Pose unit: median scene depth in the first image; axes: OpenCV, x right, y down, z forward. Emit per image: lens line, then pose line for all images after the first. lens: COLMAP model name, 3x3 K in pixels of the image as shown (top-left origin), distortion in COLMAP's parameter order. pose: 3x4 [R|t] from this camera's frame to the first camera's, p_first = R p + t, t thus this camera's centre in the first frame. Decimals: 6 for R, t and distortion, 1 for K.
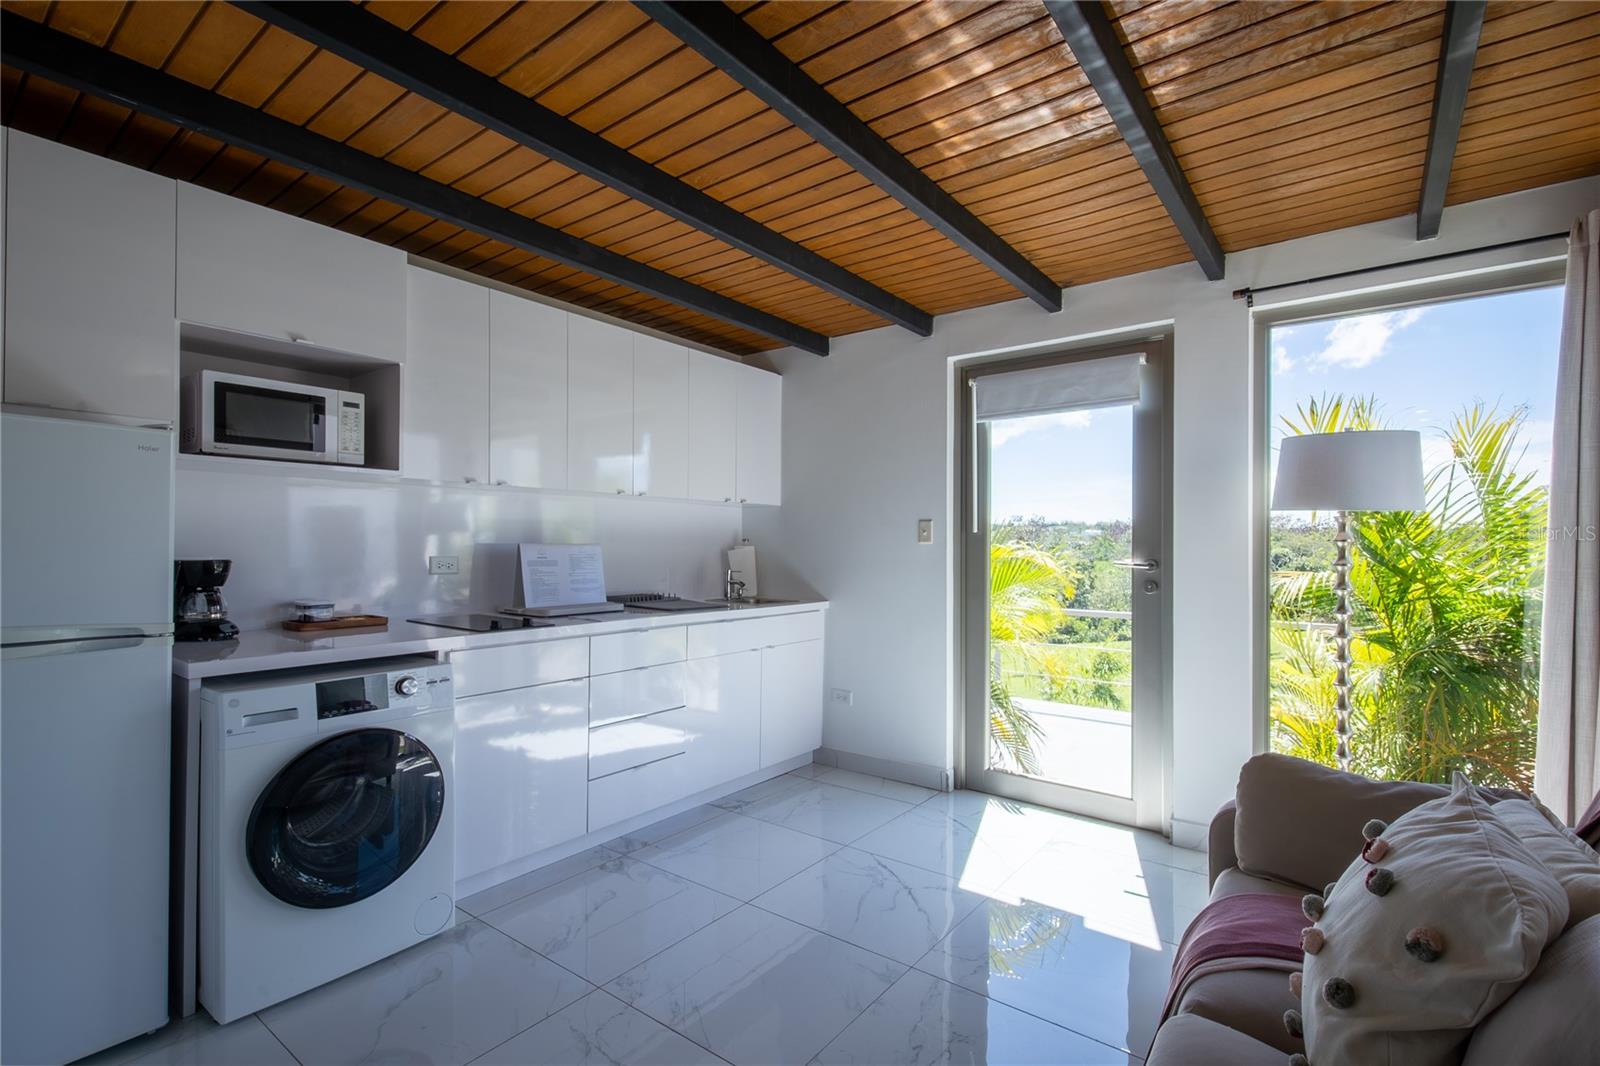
lens RADIAL K [[784.1, 0, 691.8], [0, 784.1, 544.8], [0, 0, 1]] dist [0.015546, -0.007650]
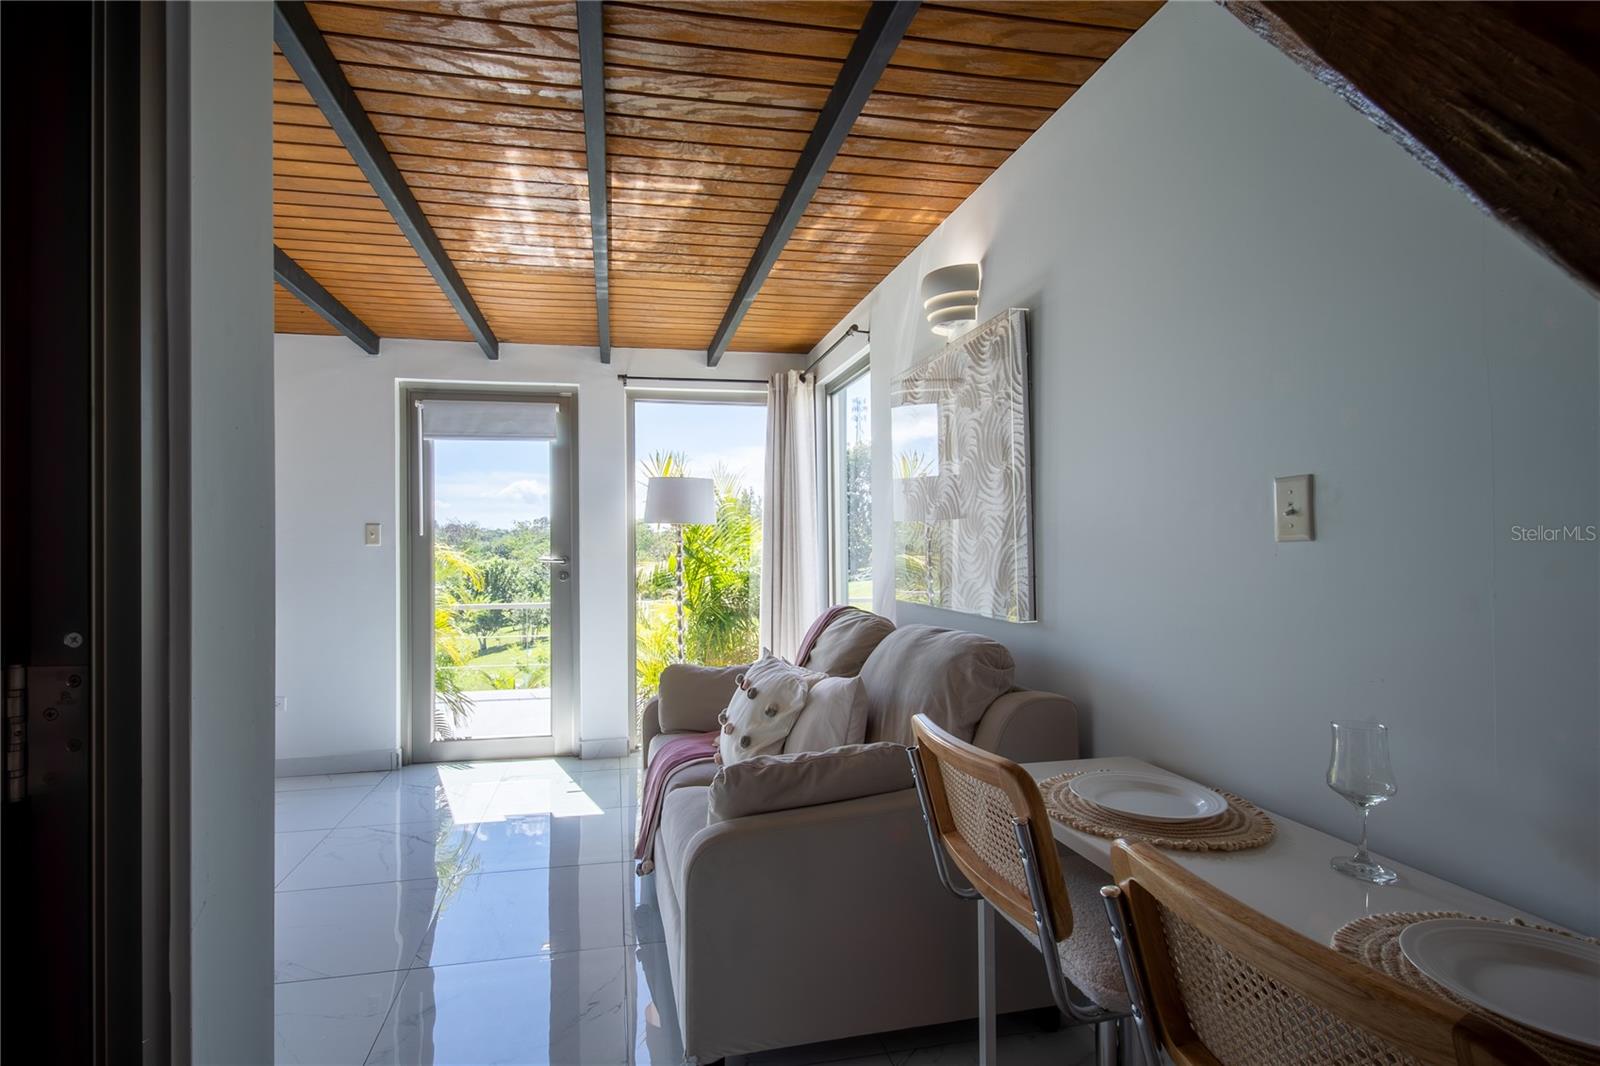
lens RADIAL K [[691.2, 0, 800.0], [0, 691.2, 533.0], [0, 0, 1]] dist [0.015536, -0.000246]
pose [[0.614691, 0.006150, 0.788744, -0.134143], [0.008466, 0.999861, -0.014394, -0.000263], [-0.788723, 0.015526, 0.614553, -0.072973]]
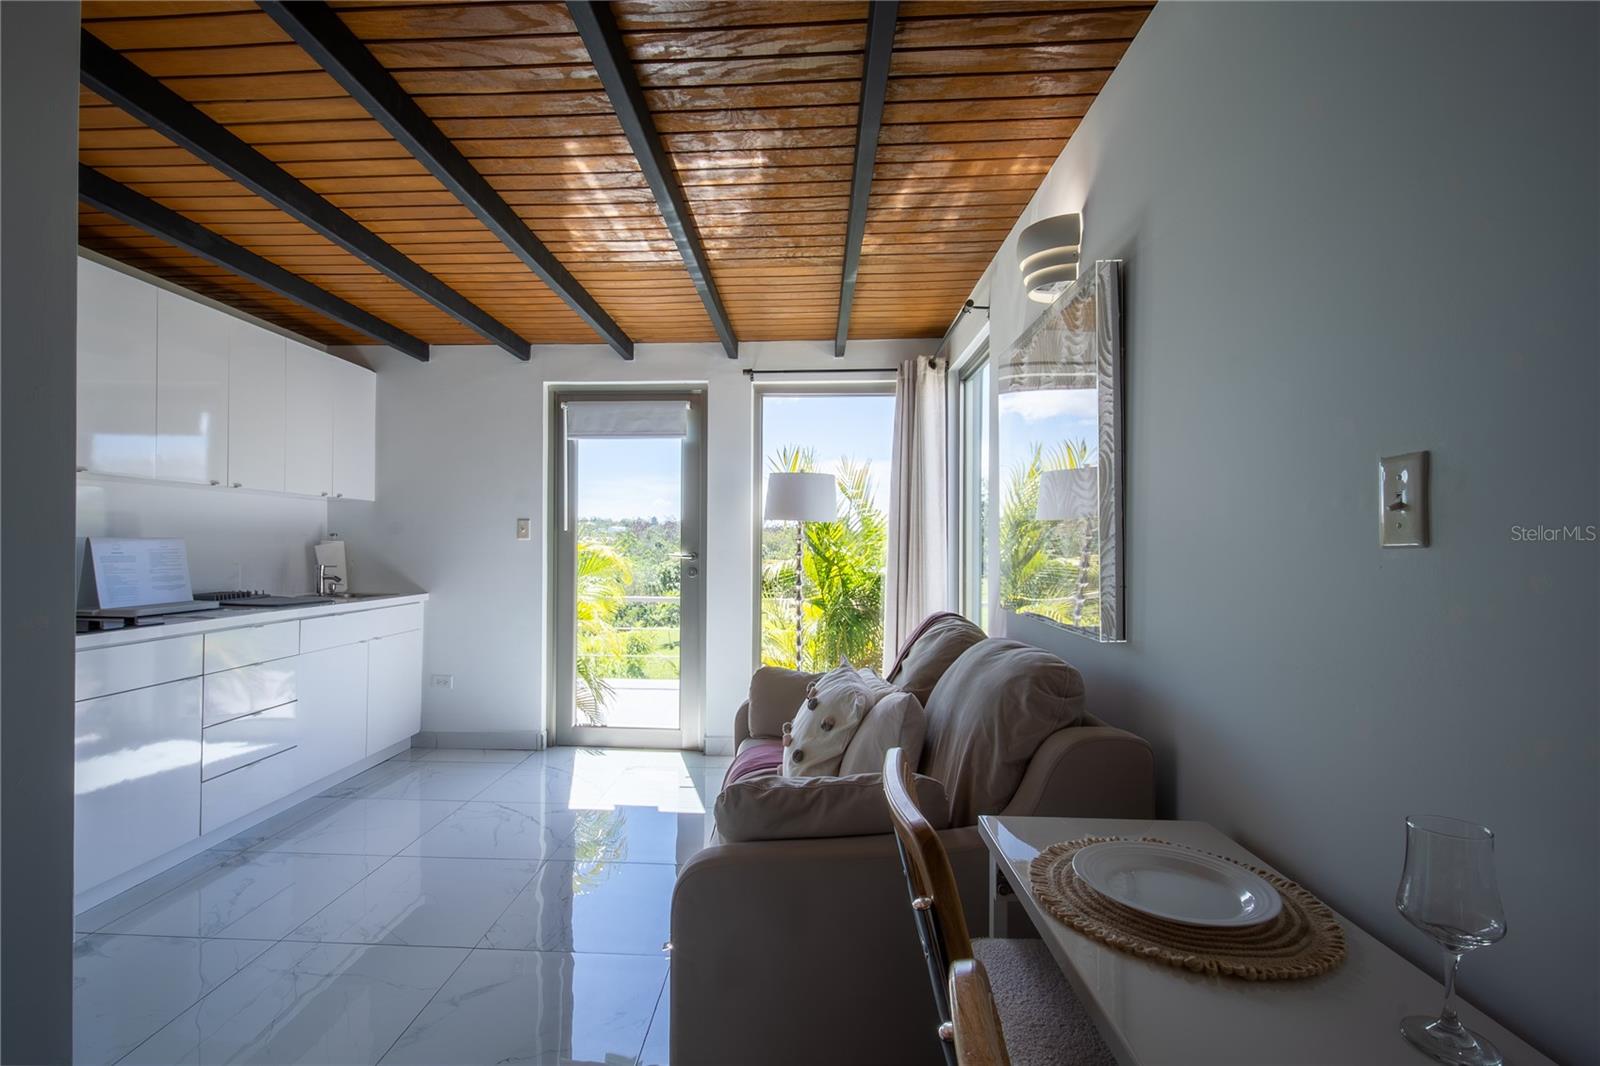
lens RADIAL K [[715.8, 0, 788.6], [0, 715.8, 538.7], [0, 0, 1]] dist [0.013673, -0.000336]
pose [[0.780924, 0.007008, 0.624586, -0.080173], [-0.005256, 0.999975, -0.004648, -0.000069], [-0.624603, 0.000347, 0.780942, -0.096603]]
